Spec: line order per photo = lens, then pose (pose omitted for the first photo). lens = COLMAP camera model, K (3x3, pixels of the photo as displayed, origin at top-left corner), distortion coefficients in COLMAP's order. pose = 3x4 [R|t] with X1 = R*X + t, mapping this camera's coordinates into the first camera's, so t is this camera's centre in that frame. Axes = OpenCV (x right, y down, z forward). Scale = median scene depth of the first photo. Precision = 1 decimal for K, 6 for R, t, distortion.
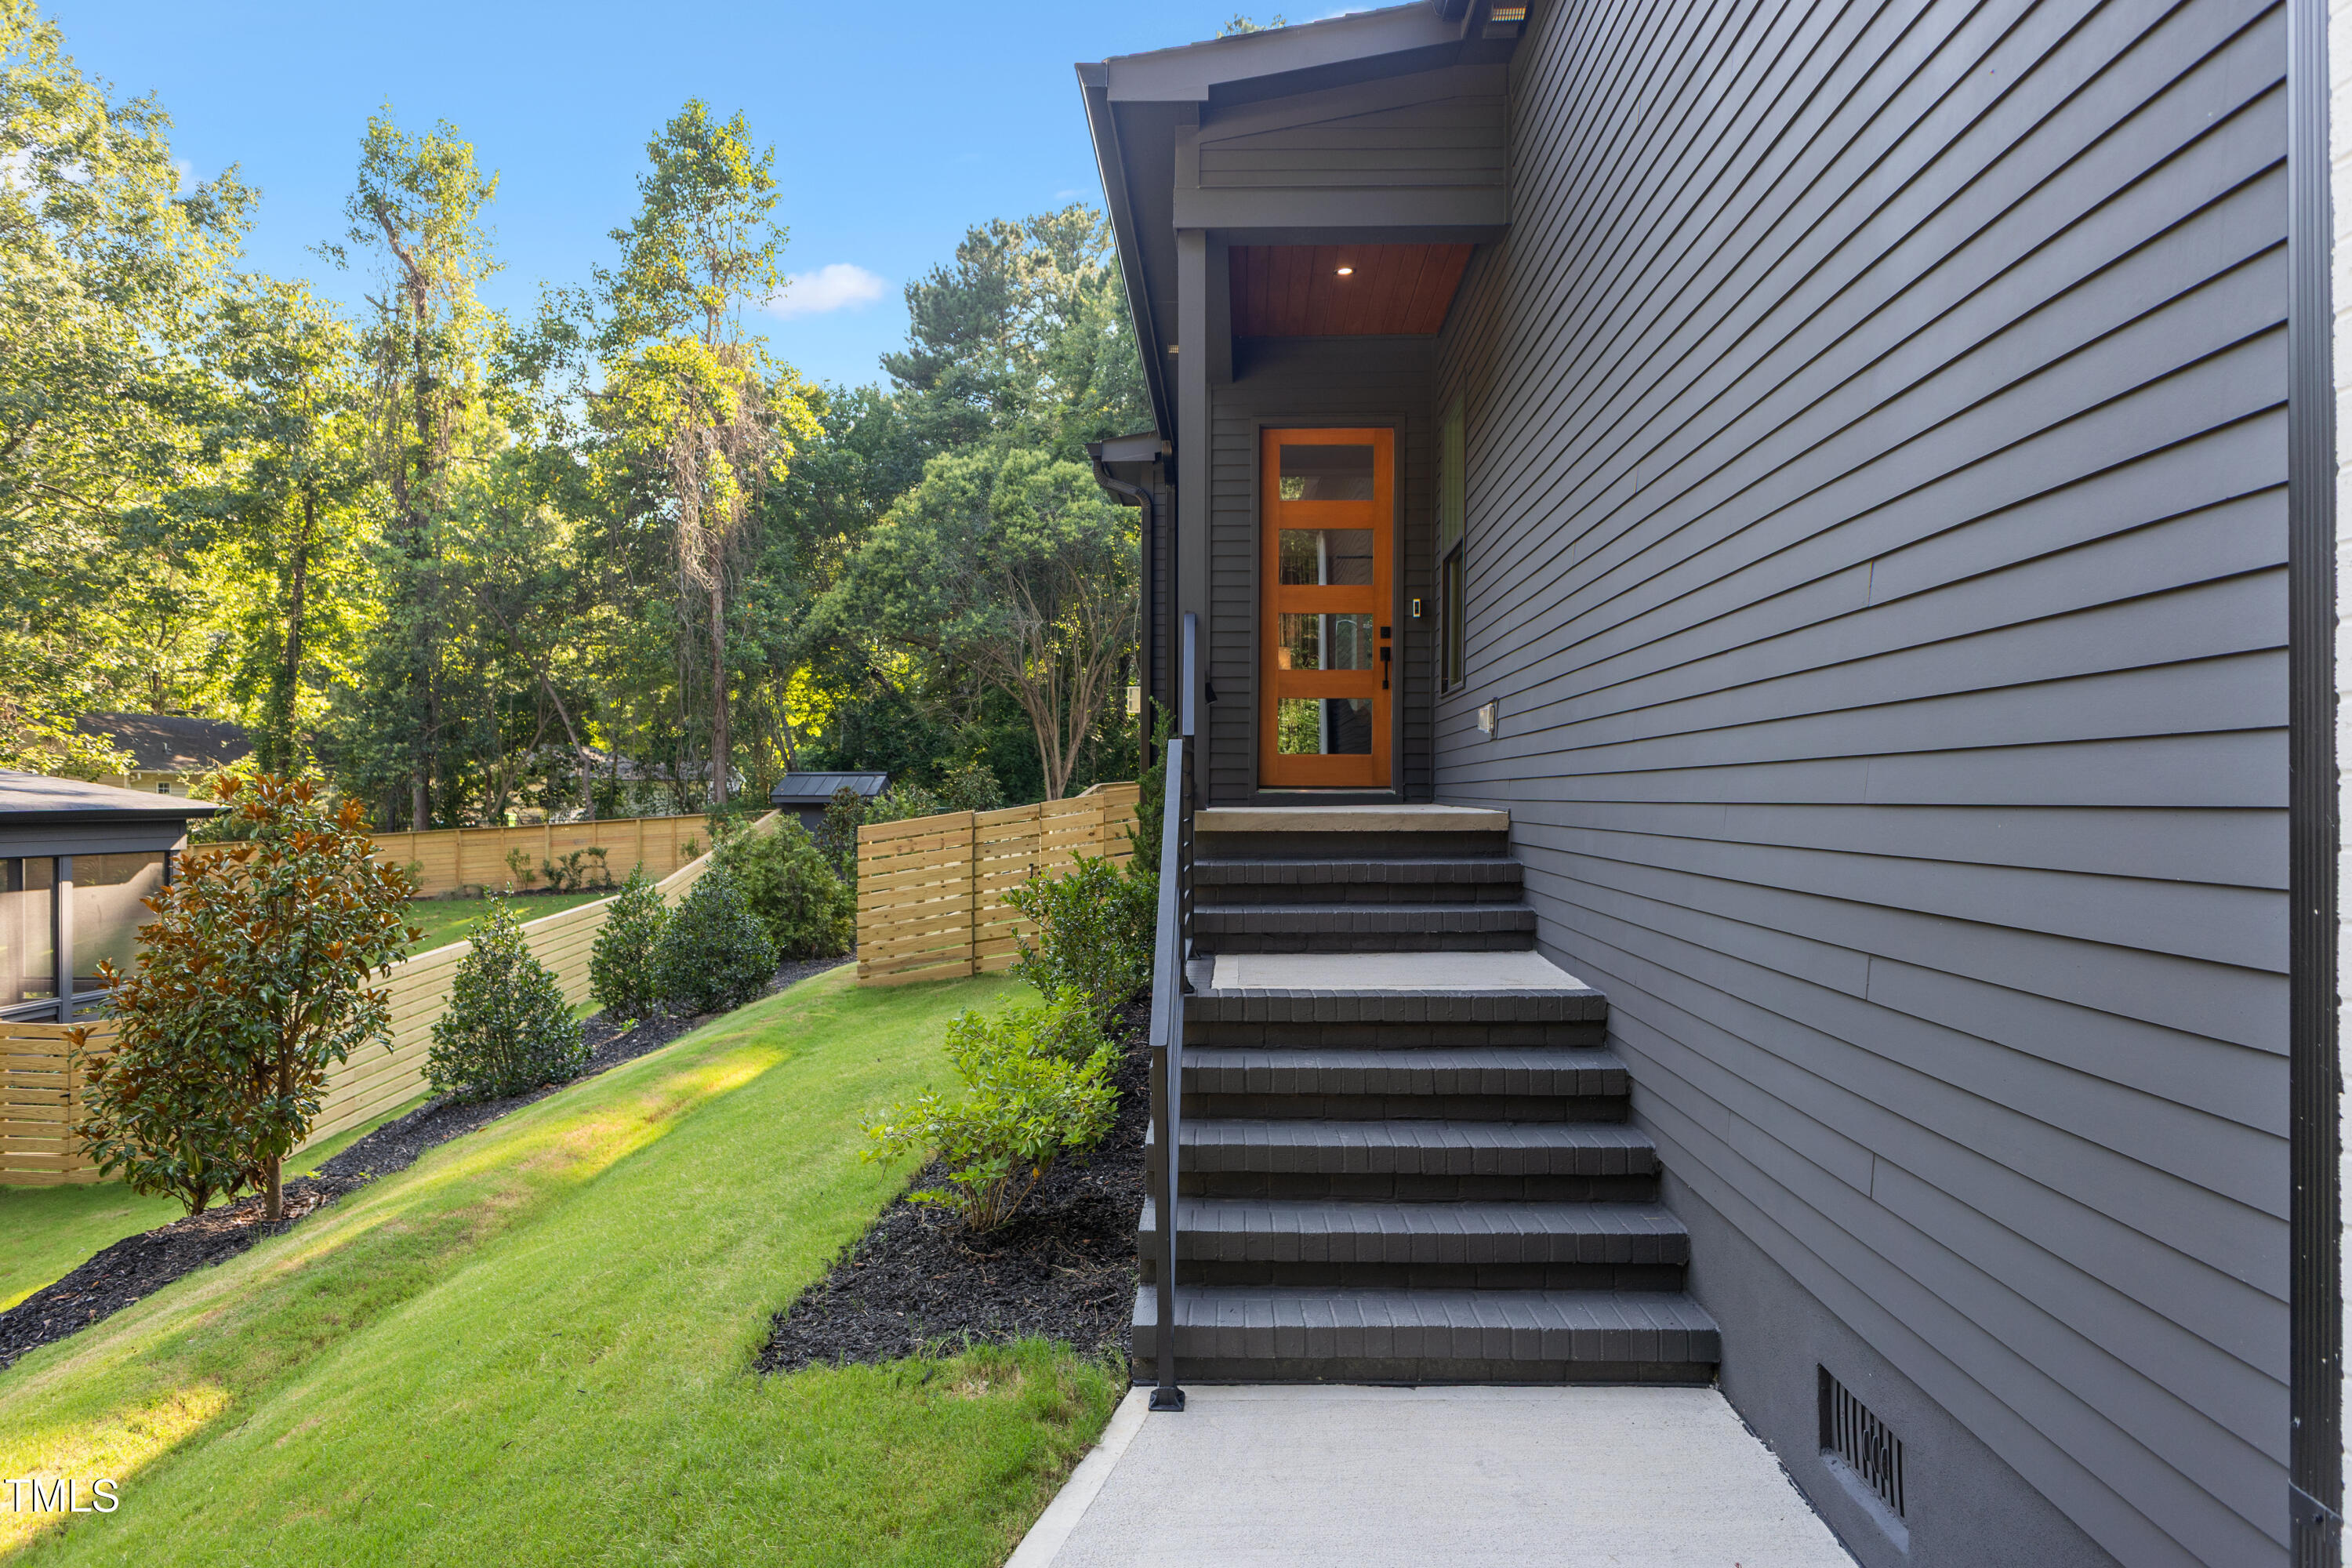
lens RADIAL K [[1390.7, 0, 1214.4], [0, 1390.7, 785.4], [0, 0, 1]] dist [0.004121, -0.000996]
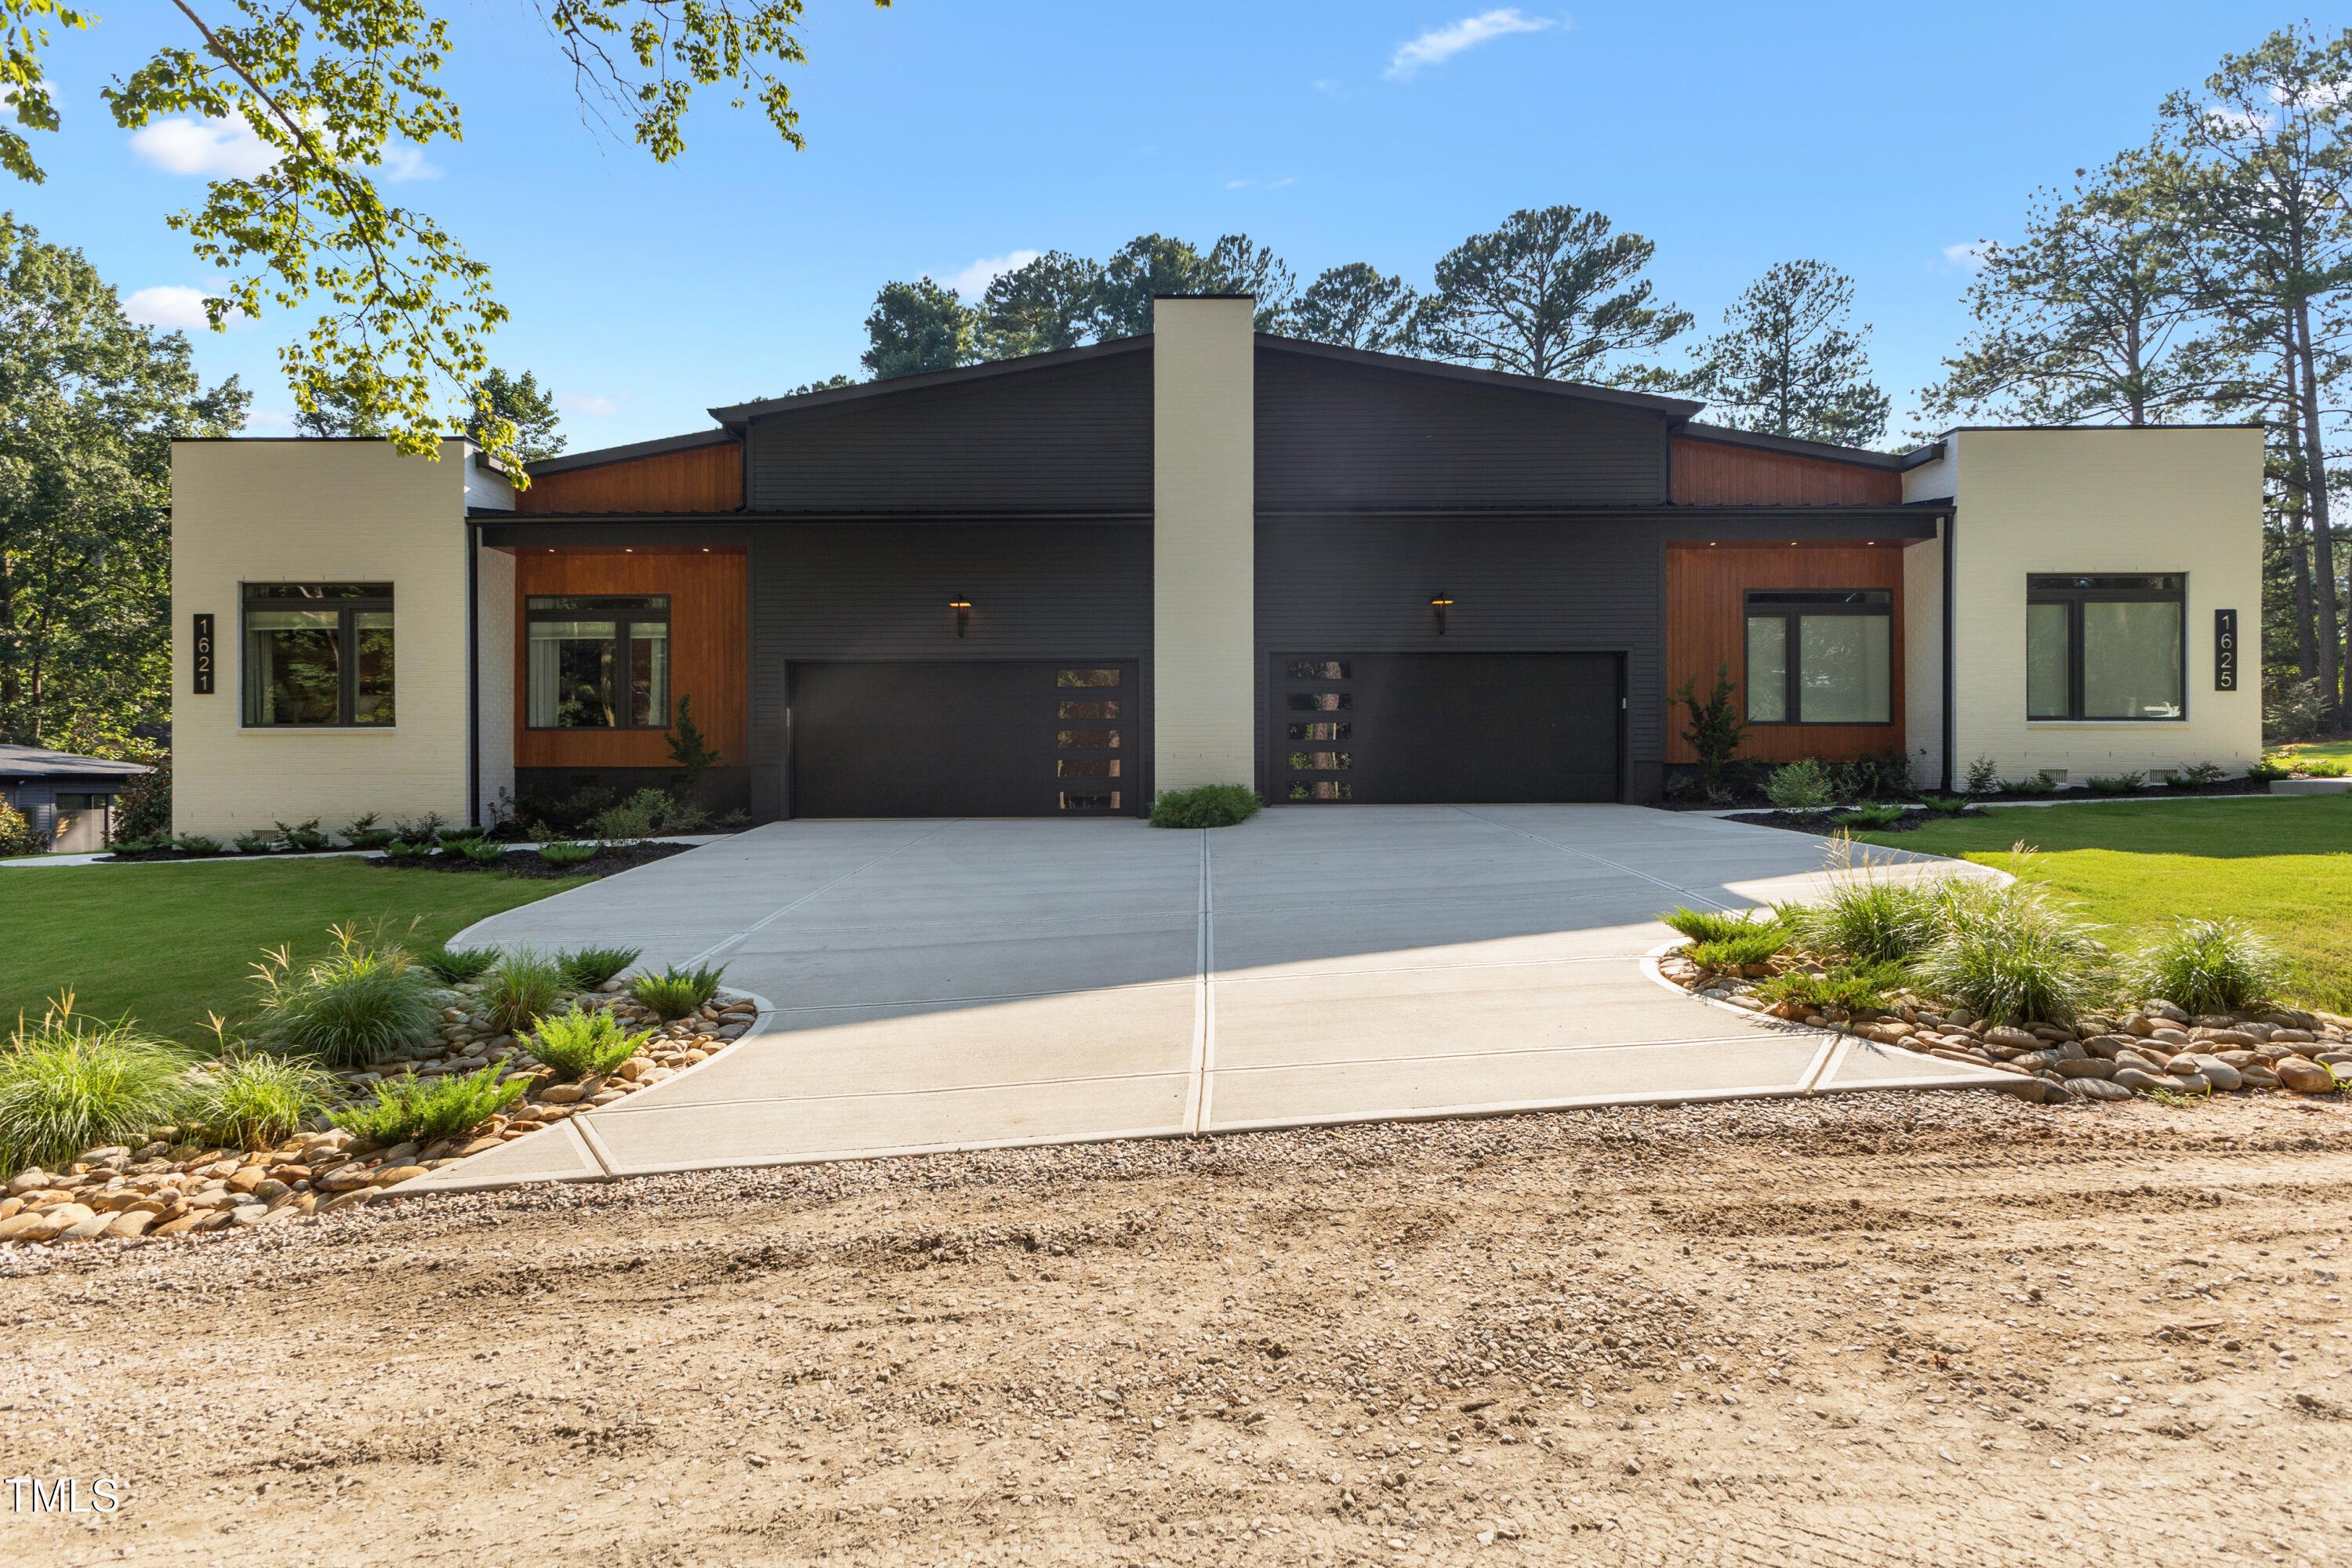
lens RADIAL K [[1144.5, 0, 1161.9], [0, 1144.5, 779.7], [0, 0, 1]] dist [0.022871, -0.008215]
pose [[0.999475, -0.004562, 0.032082, 0.349189], [0.004380, 0.999974, 0.005763, 0.009843], [-0.032108, -0.005620, 0.999469, -0.398873]]
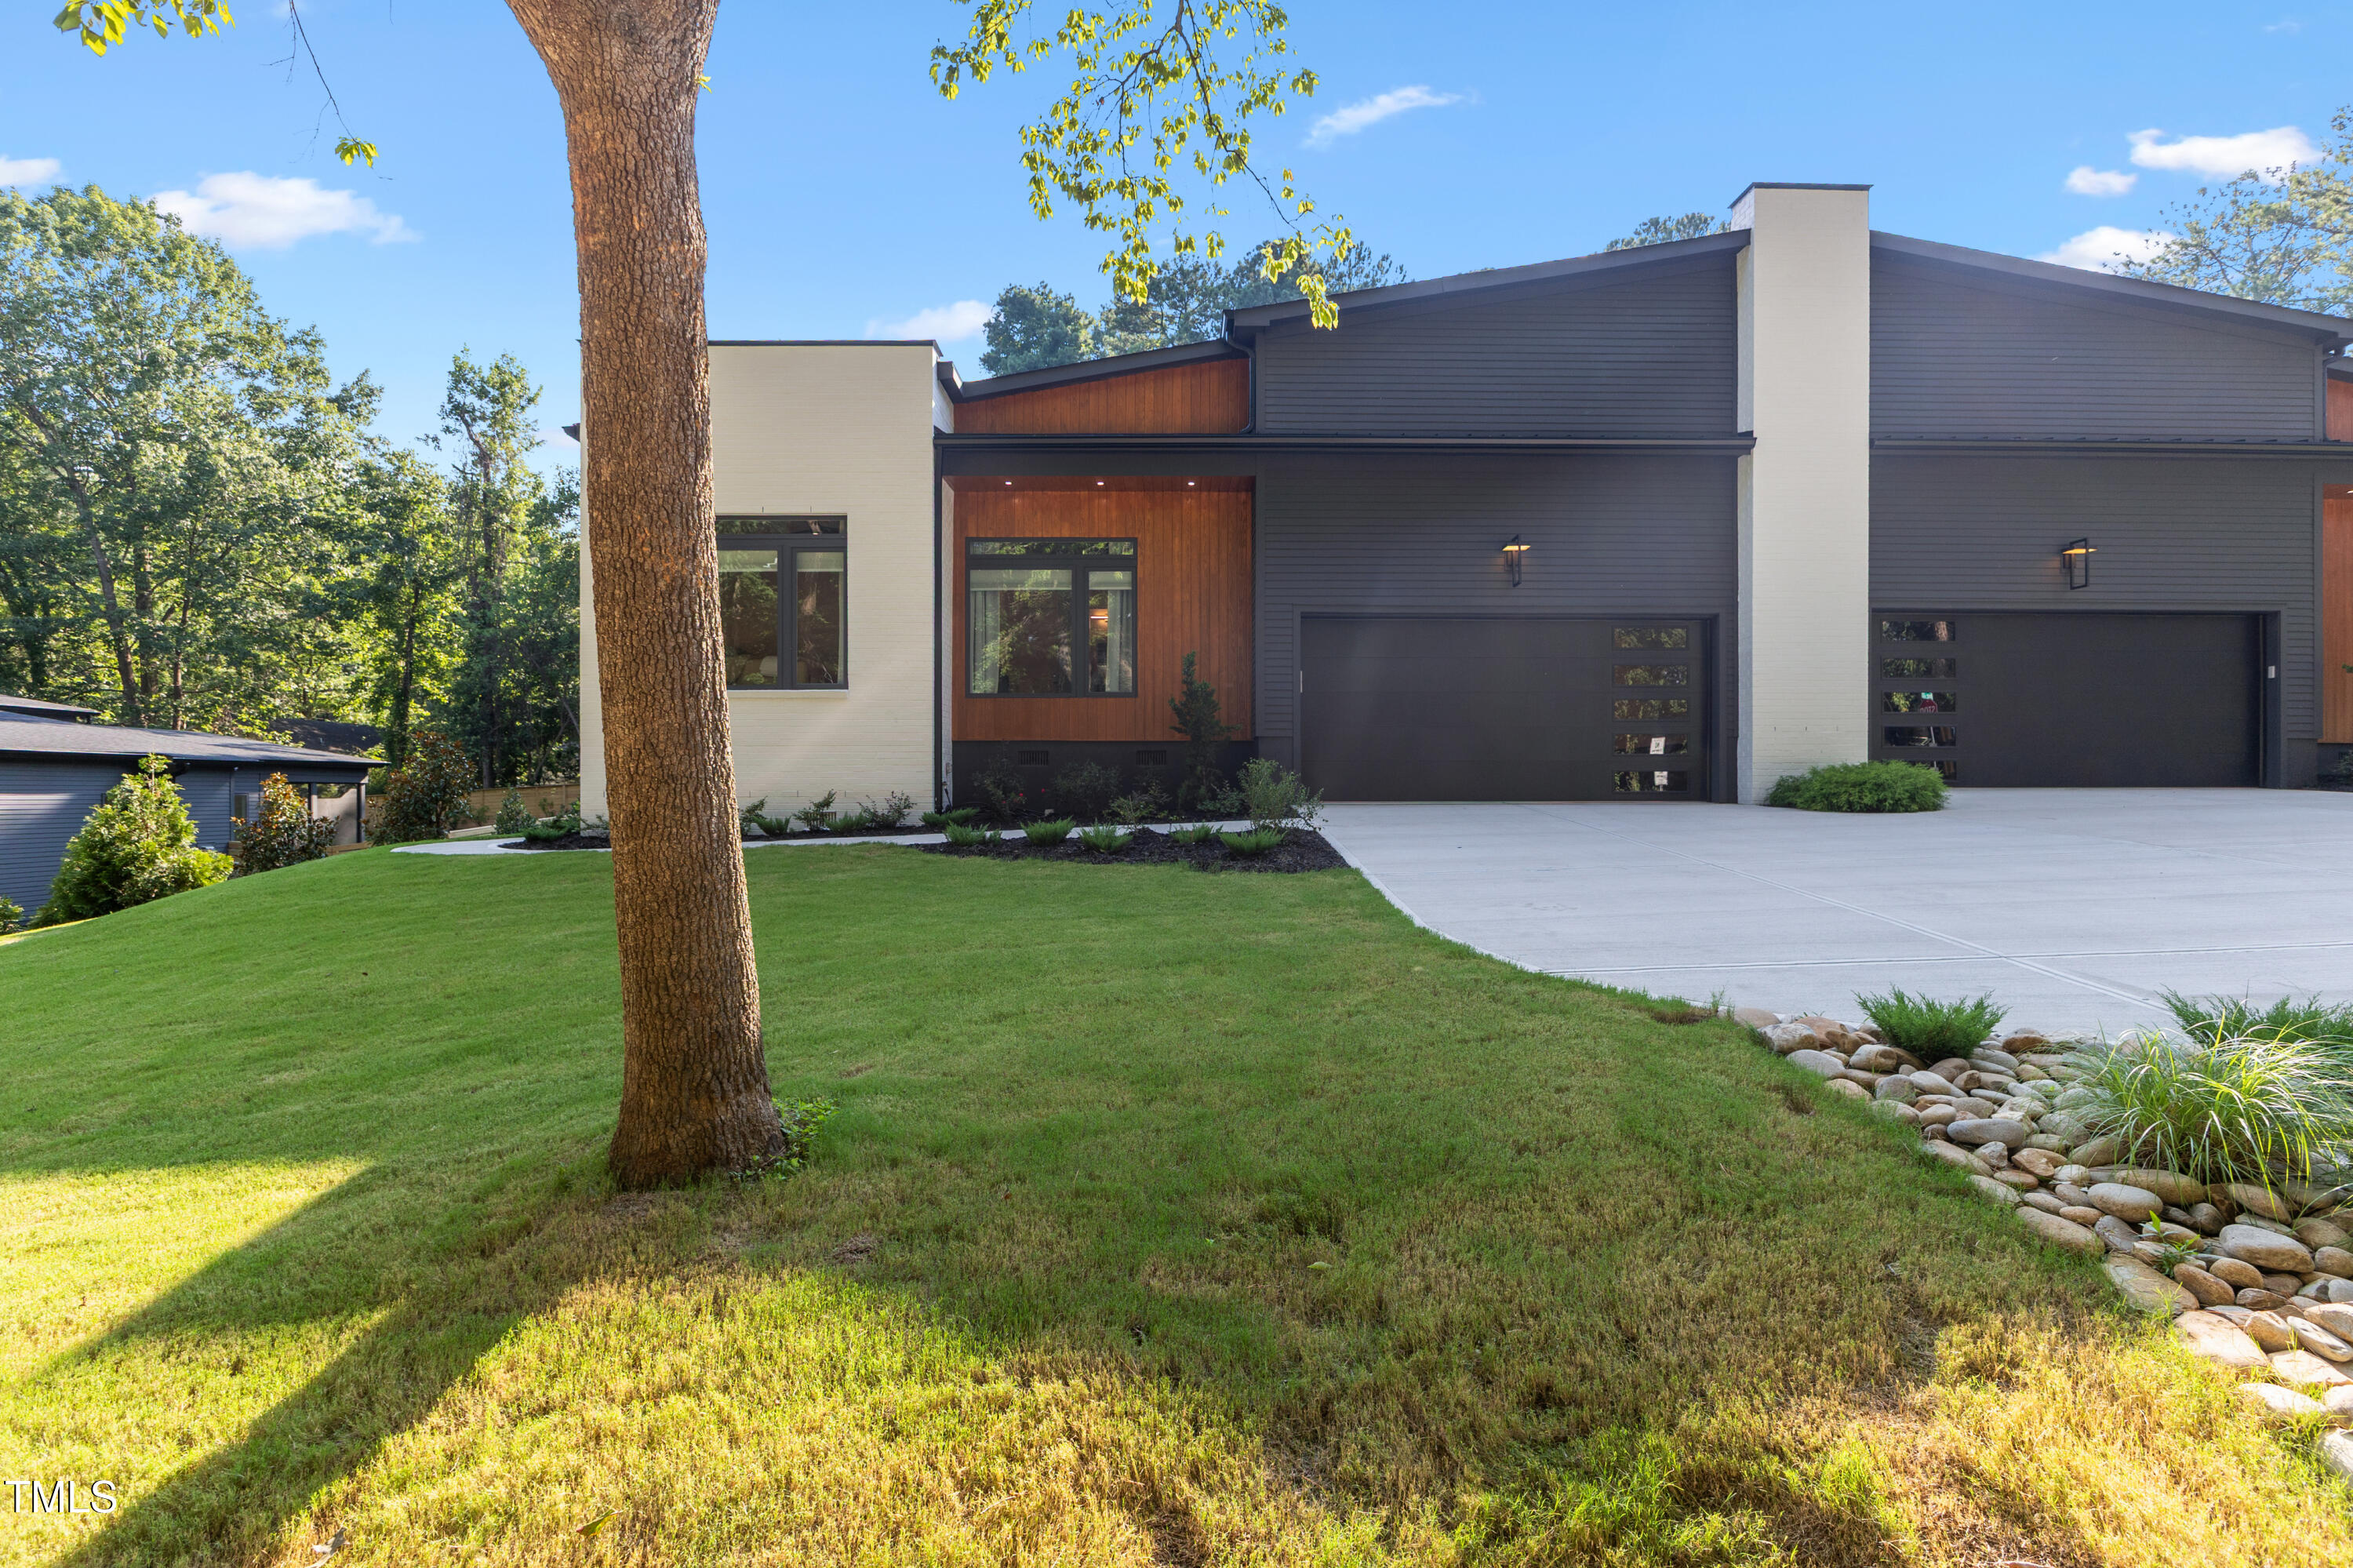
lens RADIAL K [[1081.5, 0, 1178.3], [0, 1081.5, 789.3], [0, 0, 1]] dist [-0.000366, -0.000391]
pose [[0.998892, 0.000693, 0.047054, 0.181307], [-0.001109, 0.999961, 0.008805, 0.018556], [-0.047046, -0.008848, 0.998854, -0.308664]]
